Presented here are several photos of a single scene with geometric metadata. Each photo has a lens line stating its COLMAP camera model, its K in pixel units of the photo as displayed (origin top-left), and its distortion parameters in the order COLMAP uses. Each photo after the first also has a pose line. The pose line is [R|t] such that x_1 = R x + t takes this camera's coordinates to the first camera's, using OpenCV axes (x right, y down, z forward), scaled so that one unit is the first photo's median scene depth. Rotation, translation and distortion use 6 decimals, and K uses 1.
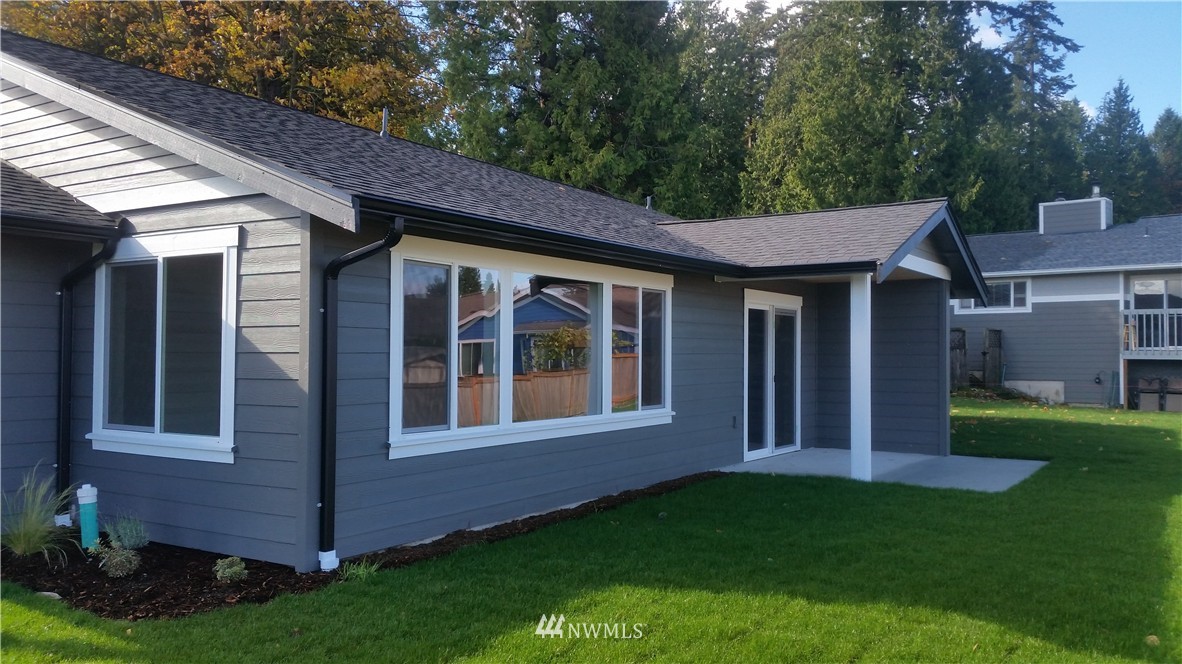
lens RADIAL K [[963.5, 0, 591.0], [0, 963.5, 332.0], [0, 0, 1]] dist [0.121598, -0.245996]
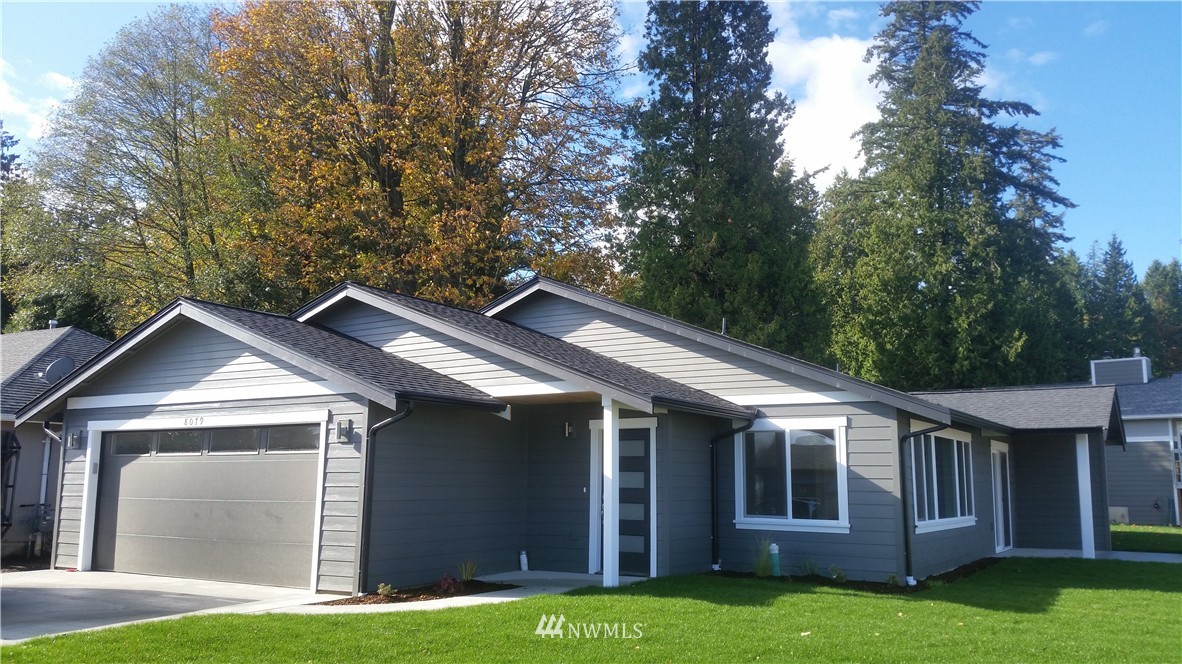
lens RADIAL K [[963.5, 0, 591.0], [0, 963.5, 332.0], [0, 0, 1]] dist [0.121598, -0.245996]
pose [[0.999868, 0.006982, 0.014691, -0.193574], [-0.004988, 0.991287, -0.131624, -0.002572], [-0.015482, 0.131533, 0.991191, -0.218976]]
